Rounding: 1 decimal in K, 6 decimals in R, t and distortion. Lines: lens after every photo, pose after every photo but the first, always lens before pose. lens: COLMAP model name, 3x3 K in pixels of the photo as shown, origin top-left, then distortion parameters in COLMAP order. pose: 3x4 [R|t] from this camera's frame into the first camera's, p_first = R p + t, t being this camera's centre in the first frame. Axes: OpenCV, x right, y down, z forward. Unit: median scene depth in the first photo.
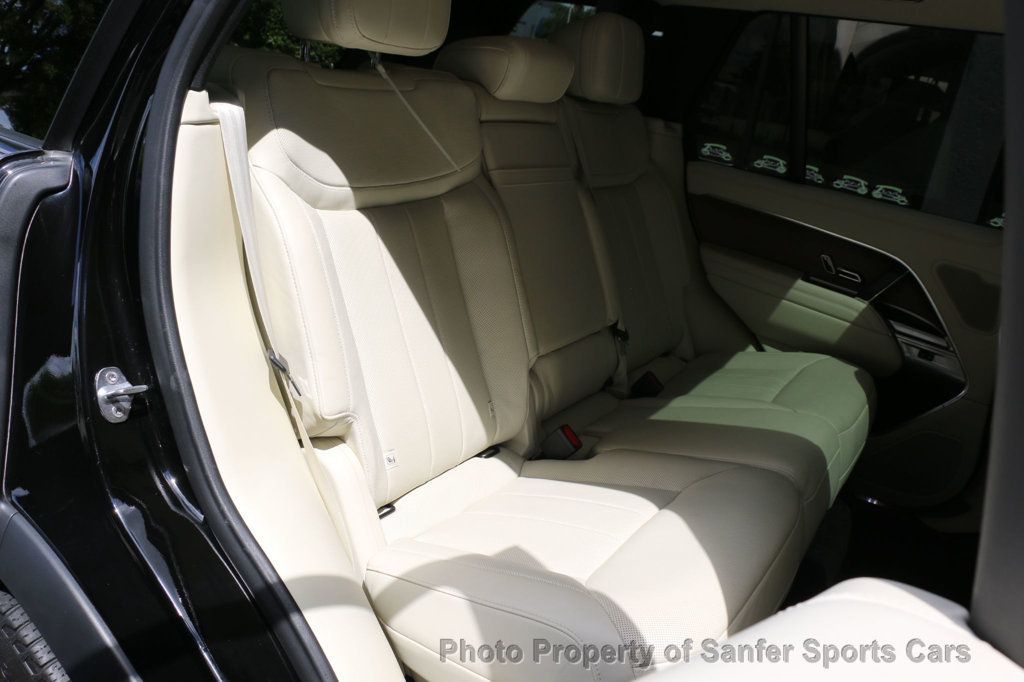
lens RADIAL K [[890.1, 0, 512.0], [0, 890.1, 341.0], [0, 0, 1]] dist [-0.133200, -0.000190]
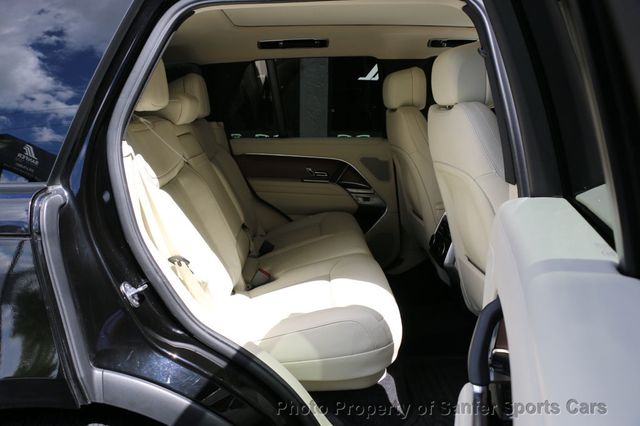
lens RADIAL K [[556.3, 0, 320.0], [0, 556.3, 213.0], [0, 0, 1]] dist [-0.133200, -0.000190]
pose [[0.828233, -0.270677, 0.490677, -0.396195], [0.306763, 0.951759, 0.007232, 0.004684], [-0.468963, 0.144532, 0.871312, -0.196047]]
